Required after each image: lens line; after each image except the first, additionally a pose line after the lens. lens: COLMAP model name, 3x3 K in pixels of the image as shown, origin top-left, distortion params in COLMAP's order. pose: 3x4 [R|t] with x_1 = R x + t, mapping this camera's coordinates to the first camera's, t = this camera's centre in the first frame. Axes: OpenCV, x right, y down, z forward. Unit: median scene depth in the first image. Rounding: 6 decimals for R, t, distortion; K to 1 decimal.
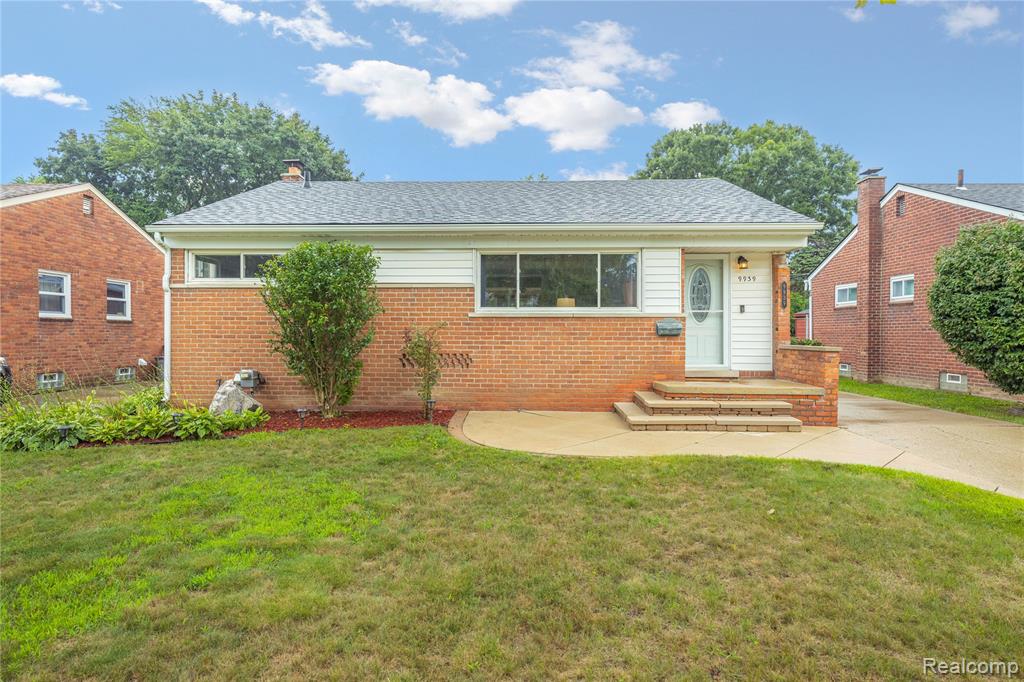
lens RADIAL K [[560.8, 0, 511.1], [0, 560.8, 325.8], [0, 0, 1]] dist [-0.001368, 0.001087]
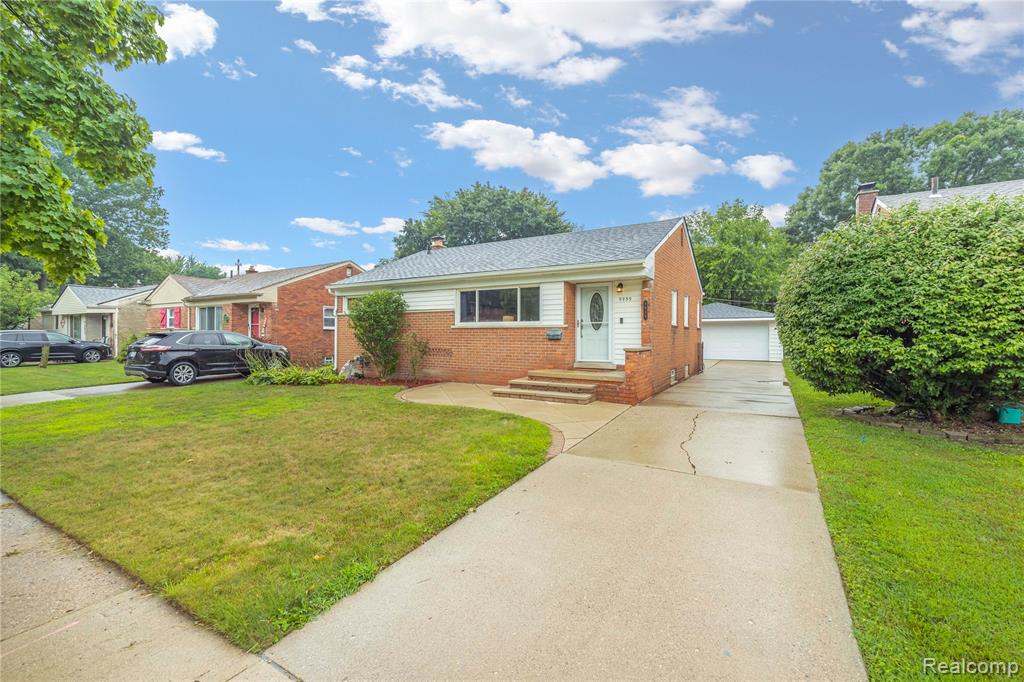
lens RADIAL K [[437.3, 0, 509.7], [0, 437.3, 326.7], [0, 0, 1]] dist [0.001565, 0.000028]
pose [[0.870405, -0.008693, -0.492260, 0.742386], [0.003616, 0.999930, -0.011264, -0.004070], [0.492324, 0.008025, 0.870375, -0.089717]]
